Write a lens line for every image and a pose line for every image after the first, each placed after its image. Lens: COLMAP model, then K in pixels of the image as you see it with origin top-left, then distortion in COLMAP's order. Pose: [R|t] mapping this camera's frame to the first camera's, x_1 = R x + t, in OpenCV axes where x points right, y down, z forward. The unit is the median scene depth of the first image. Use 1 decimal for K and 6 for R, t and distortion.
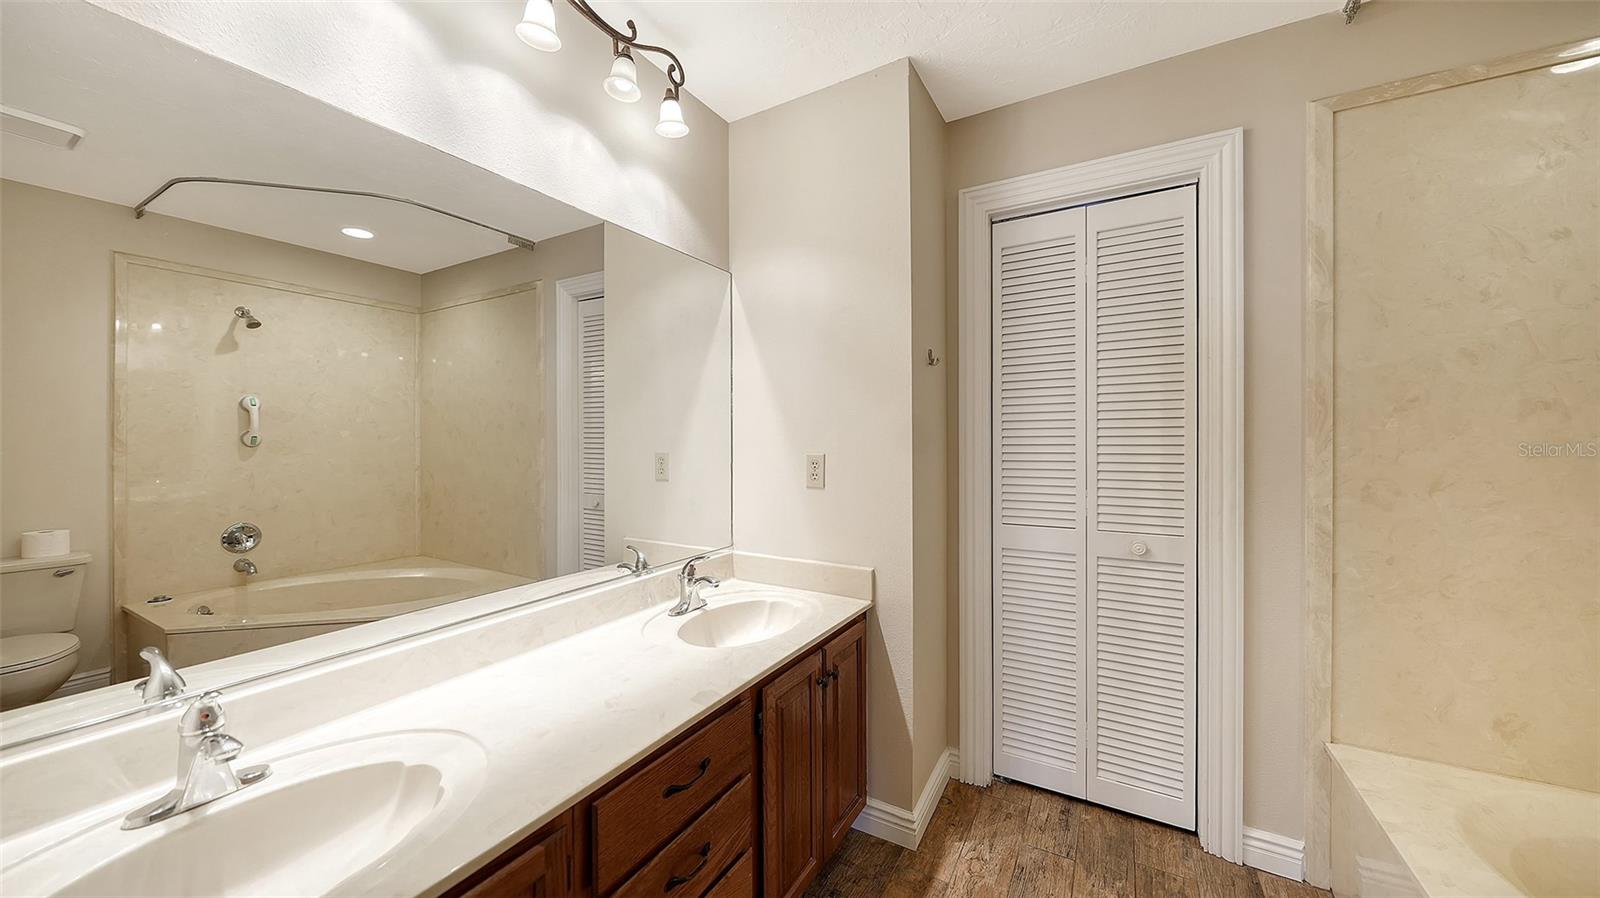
lens RADIAL K [[556.2, 0, 795.0], [0, 556.2, 443.8], [0, 0, 1]] dist [-0.002259, -0.001103]
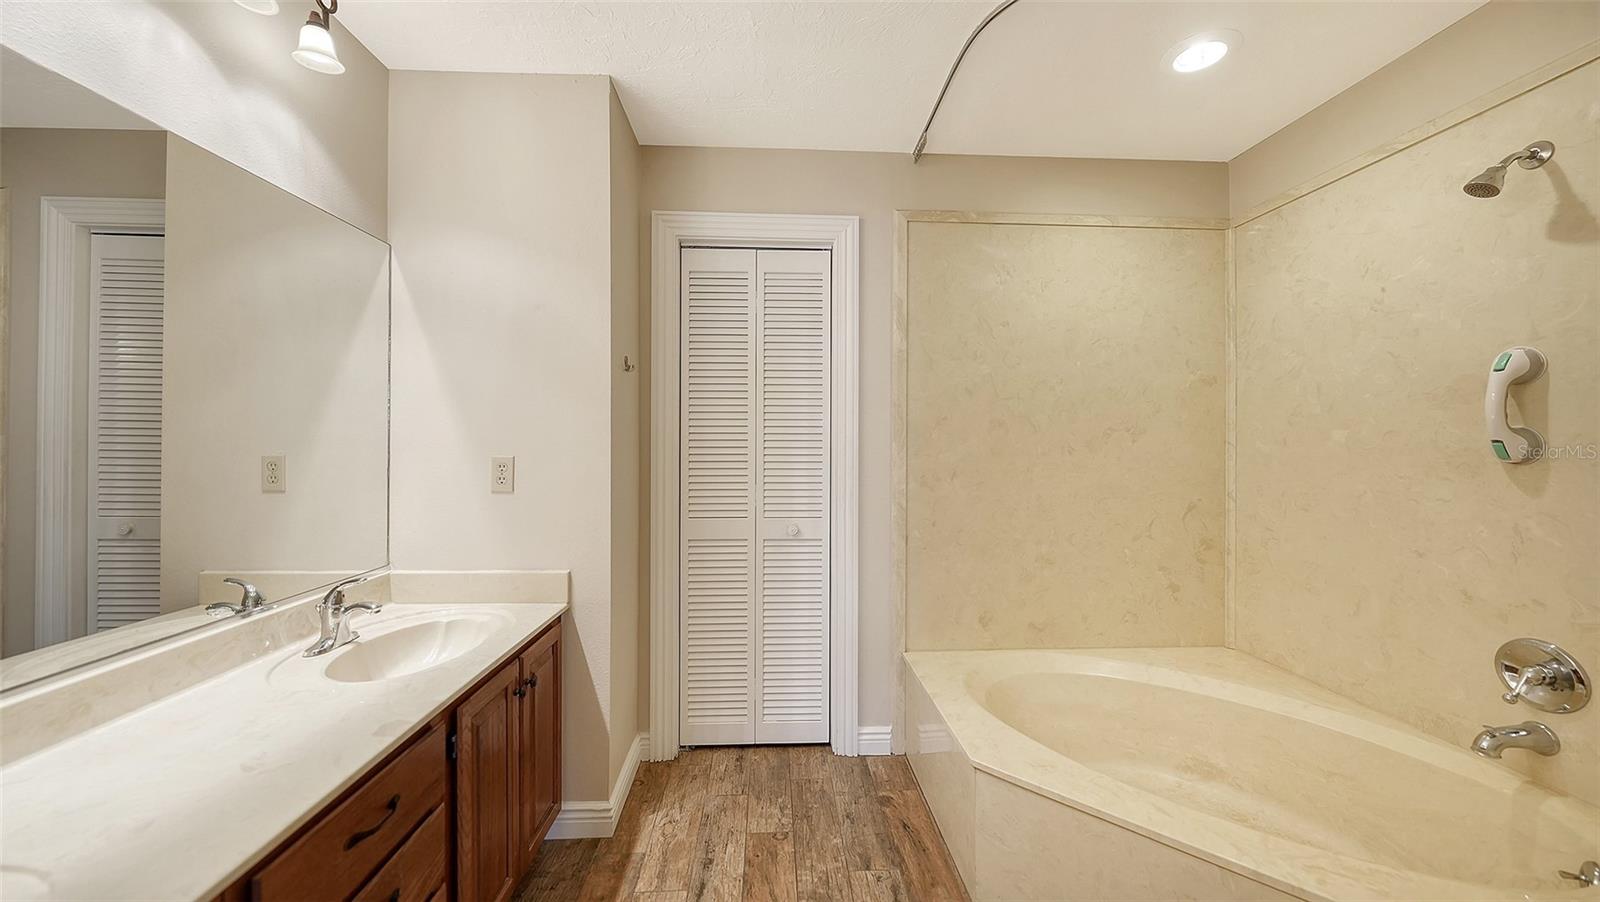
lens RADIAL K [[562.6, 0, 801.4], [0, 562.6, 439.7], [0, 0, 1]] dist [-0.005481, -0.000133]
pose [[0.832564, 0.009806, 0.553842, -0.073788], [-0.003698, 0.999919, -0.012146, 0.000203], [-0.553917, 0.008064, 0.832533, -0.074055]]
